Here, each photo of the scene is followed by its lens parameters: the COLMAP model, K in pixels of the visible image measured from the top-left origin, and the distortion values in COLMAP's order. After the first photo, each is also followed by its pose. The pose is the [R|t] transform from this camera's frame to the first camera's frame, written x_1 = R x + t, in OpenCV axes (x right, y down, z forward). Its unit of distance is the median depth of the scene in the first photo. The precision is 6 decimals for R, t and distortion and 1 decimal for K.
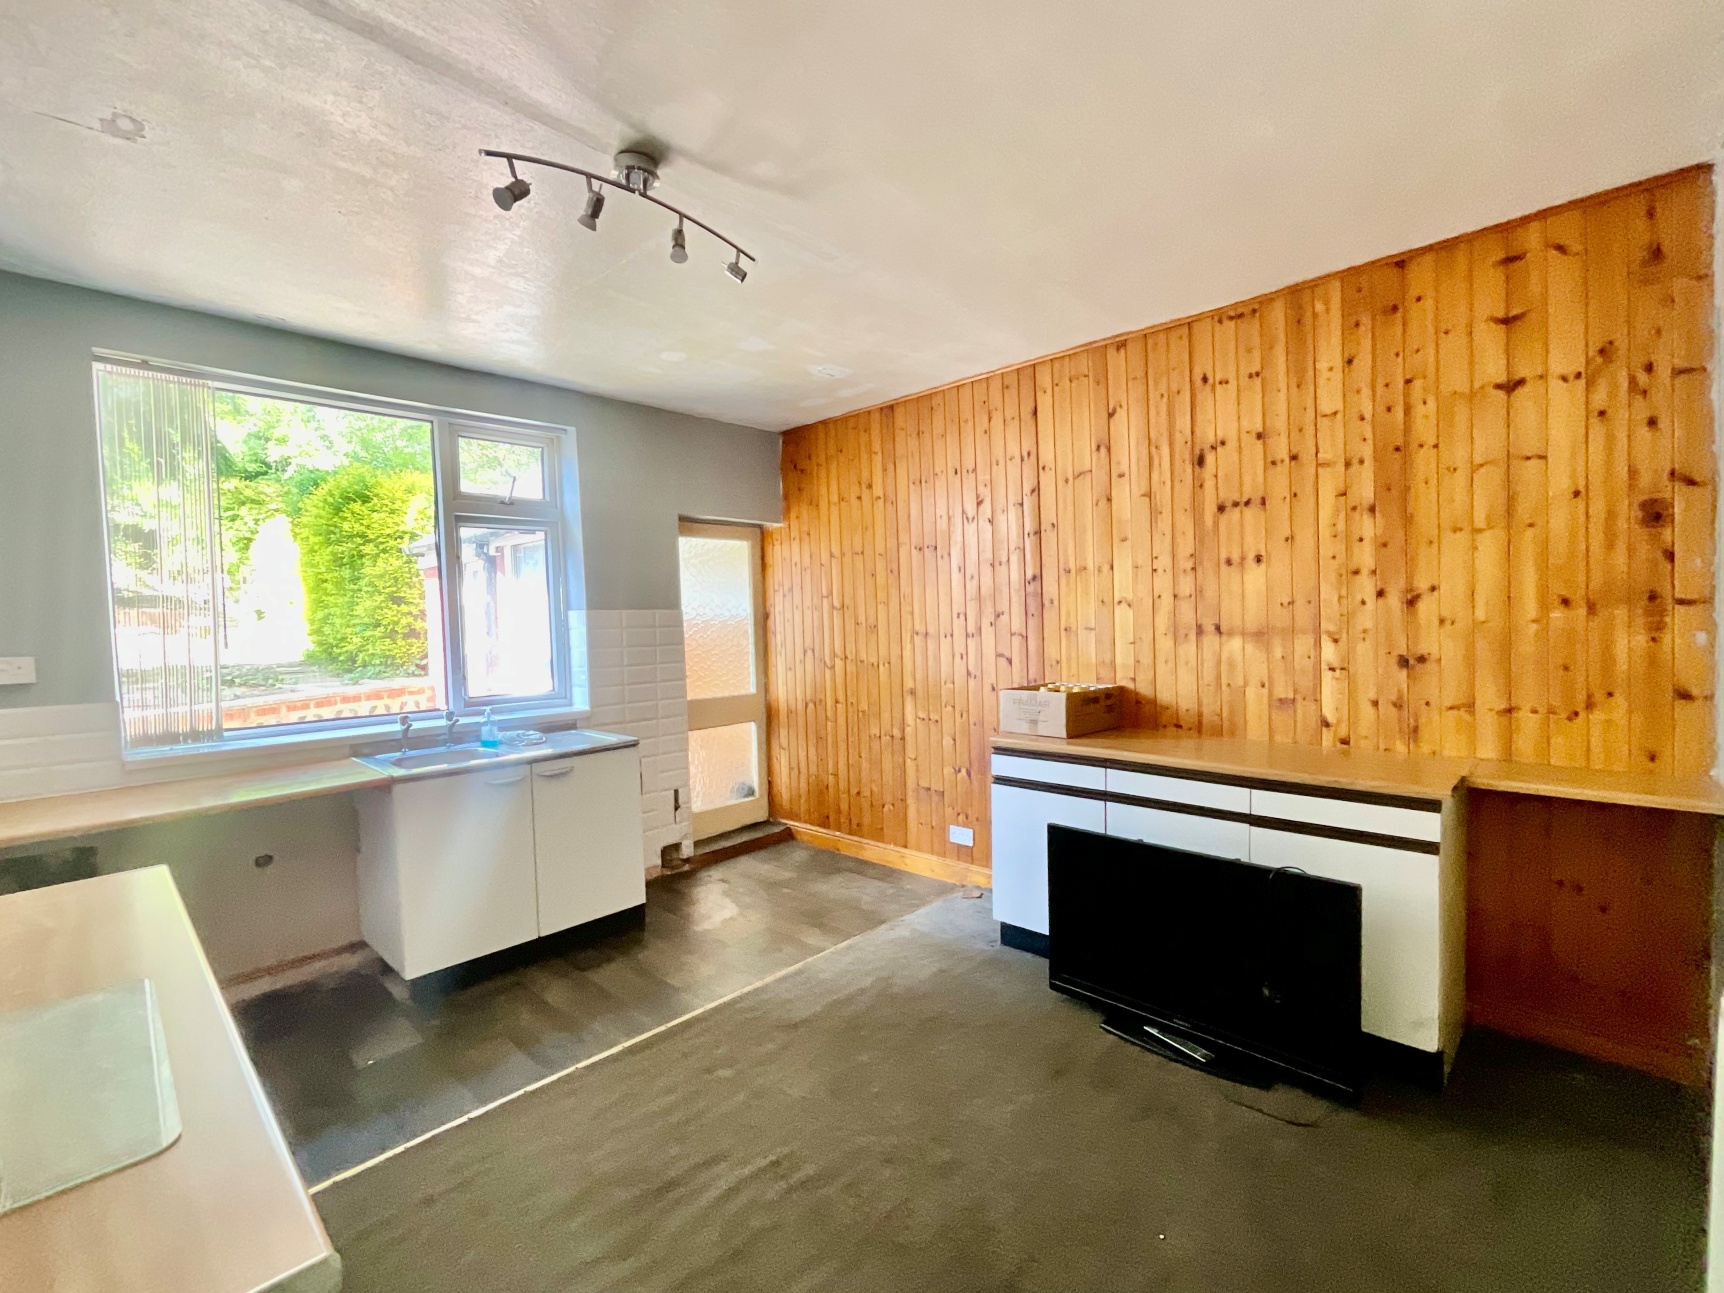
lens RADIAL K [[767.8, 0, 862.0], [0, 767.8, 646.5], [0, 0, 1]] dist [0.000198, -0.000003]
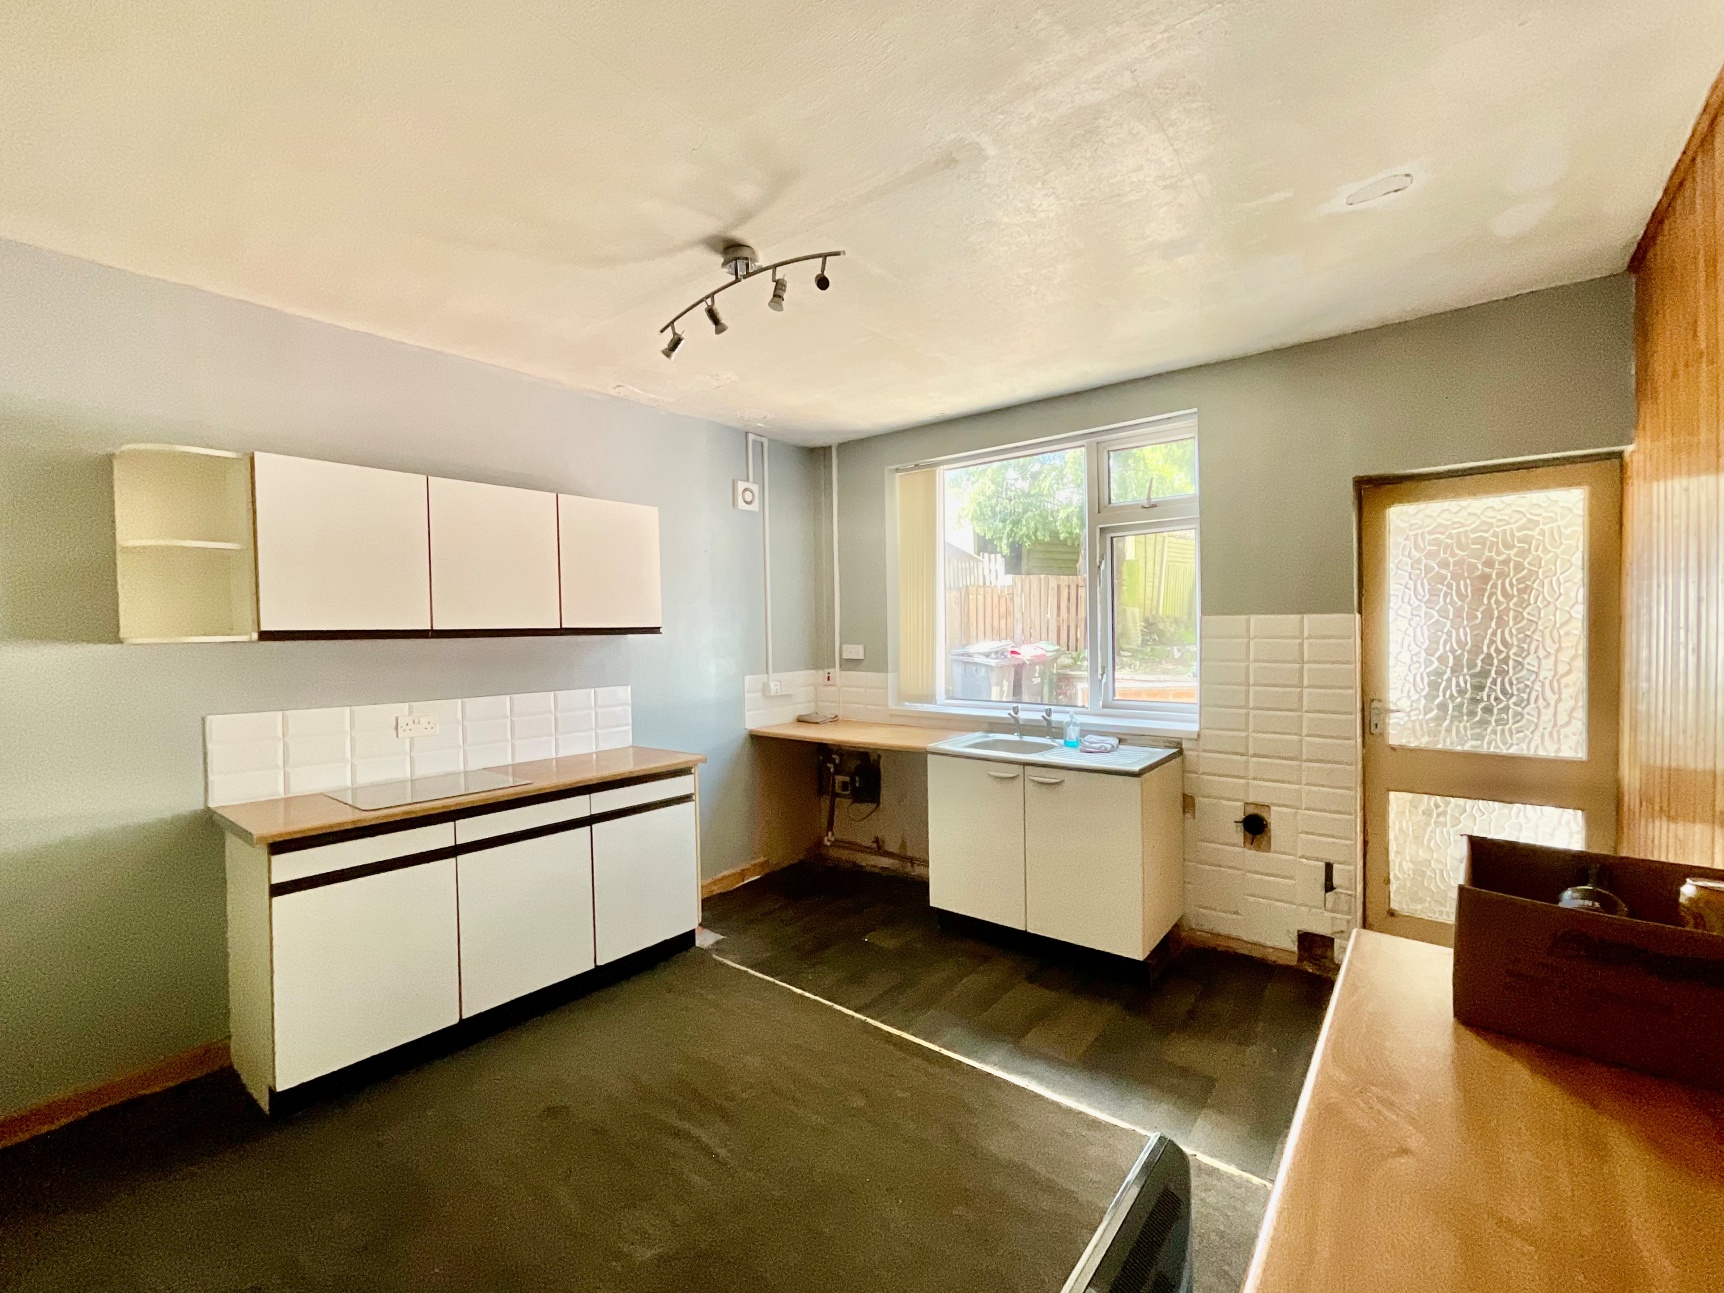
lens RADIAL K [[733.7, 0, 862.0], [0, 733.7, 646.5], [0, 0, 1]] dist [-0.000203, -0.000261]
pose [[0.085230, 0.047582, -0.995224, 0.552473], [-0.025480, 0.998636, 0.045563, -0.051349], [0.996035, 0.021475, 0.086327, 0.694261]]
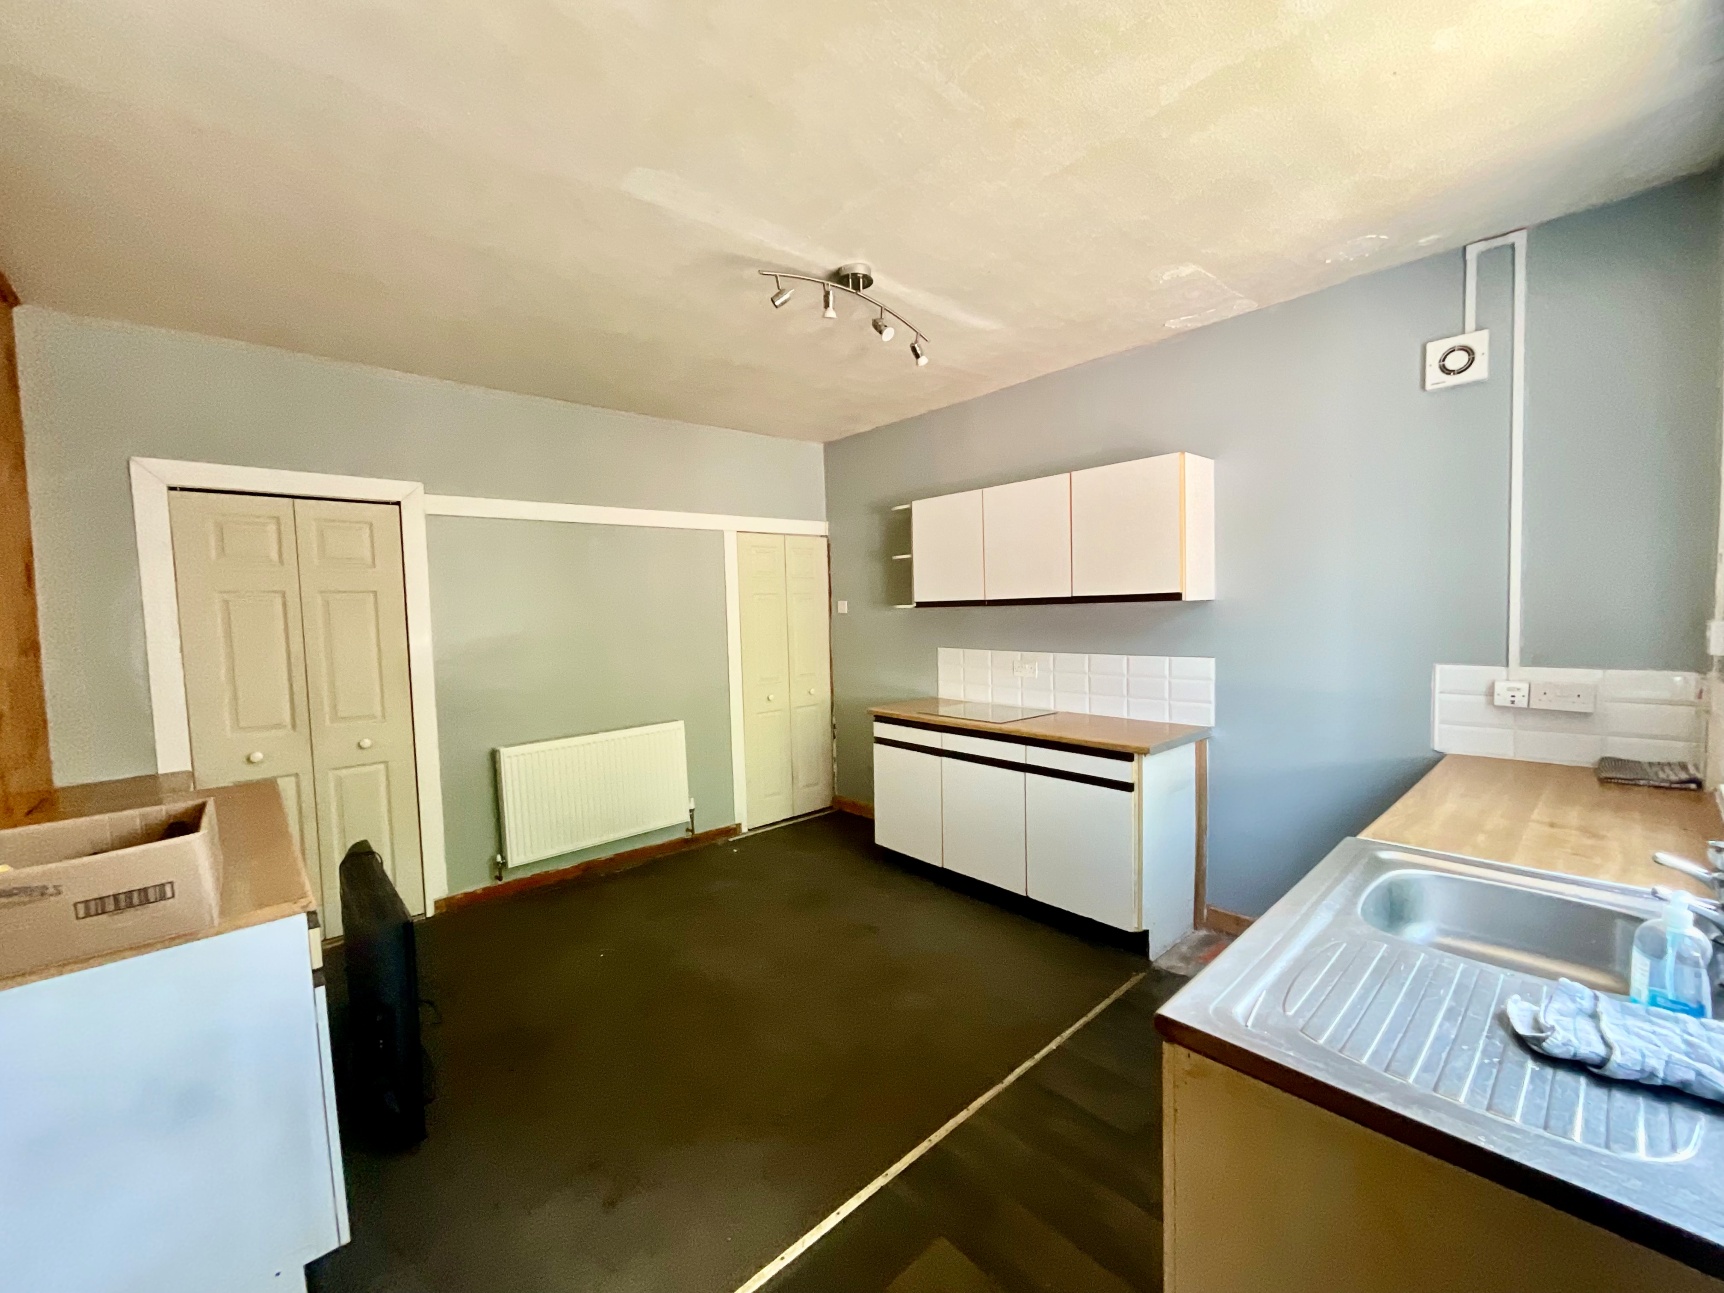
lens RADIAL K [[704.0, 0, 862.0], [0, 704.0, 646.5], [0, 0, 1]] dist [-0.008942, -0.000108]
pose [[-0.995867, 0.051836, 0.074584, -0.232769], [0.058583, 0.994097, 0.091320, -0.059717], [-0.069410, 0.095312, -0.993025, 1.430572]]
